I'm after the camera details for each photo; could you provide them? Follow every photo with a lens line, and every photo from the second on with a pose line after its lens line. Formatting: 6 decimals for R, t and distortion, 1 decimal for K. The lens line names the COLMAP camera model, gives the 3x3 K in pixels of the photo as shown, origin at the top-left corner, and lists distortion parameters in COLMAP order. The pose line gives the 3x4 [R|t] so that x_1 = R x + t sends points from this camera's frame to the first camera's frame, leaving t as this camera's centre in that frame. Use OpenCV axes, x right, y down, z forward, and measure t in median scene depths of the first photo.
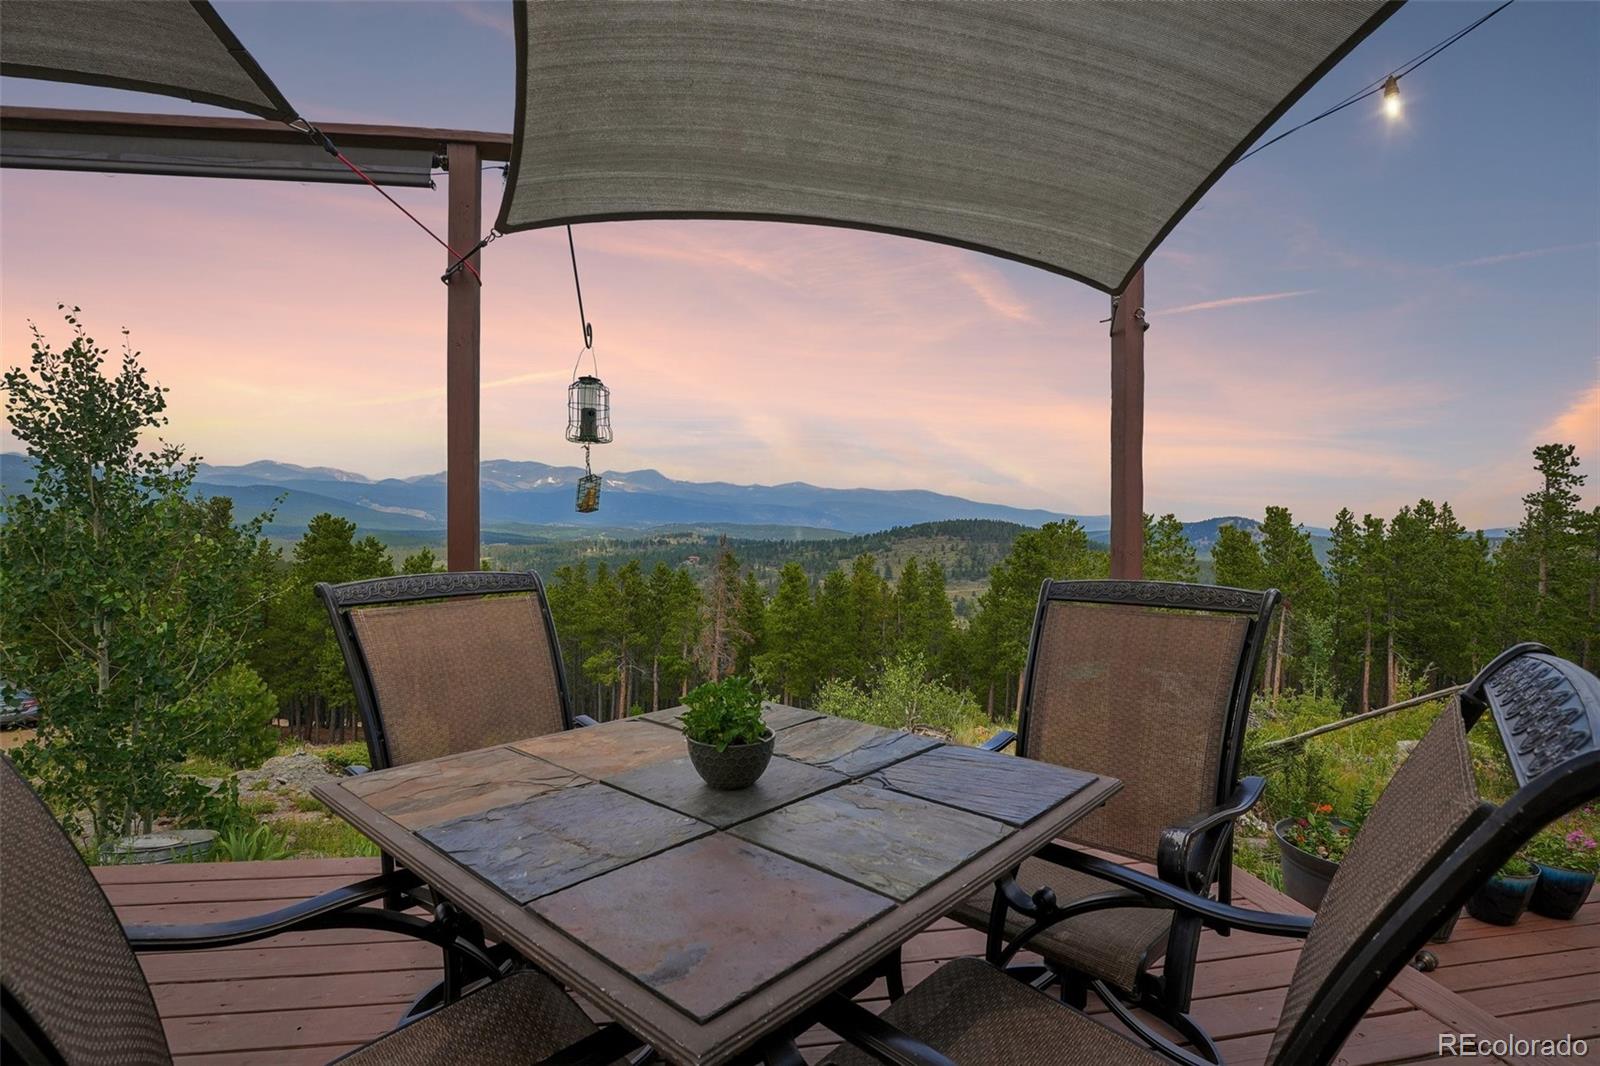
lens RADIAL K [[782.5, 0, 801.0], [0, 782.5, 534.2], [0, 0, 1]] dist [-0.020932, -0.000157]
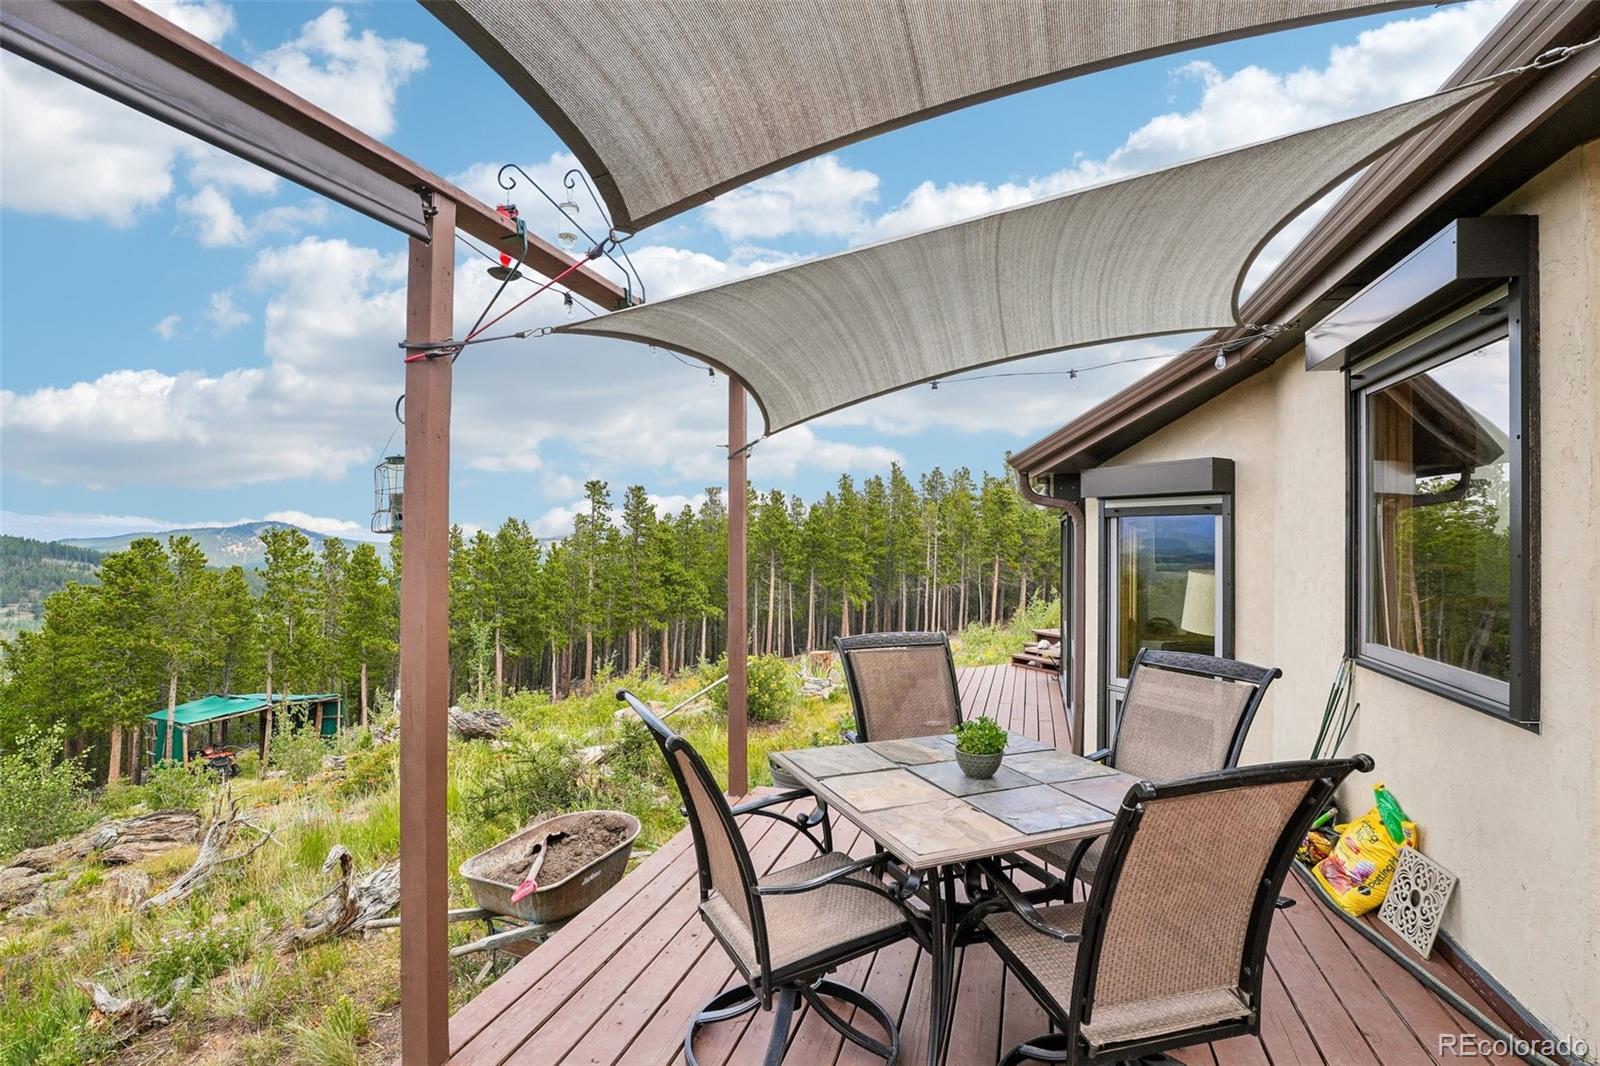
lens RADIAL K [[782.5, 0, 801.0], [0, 782.5, 534.2], [0, 0, 1]] dist [-0.020932, -0.000157]
pose [[0.450417, -0.001854, 0.892817, -0.115416], [0.006591, 0.999978, -0.001248, -0.015439], [-0.892794, 0.006447, 0.450419, 0.031817]]
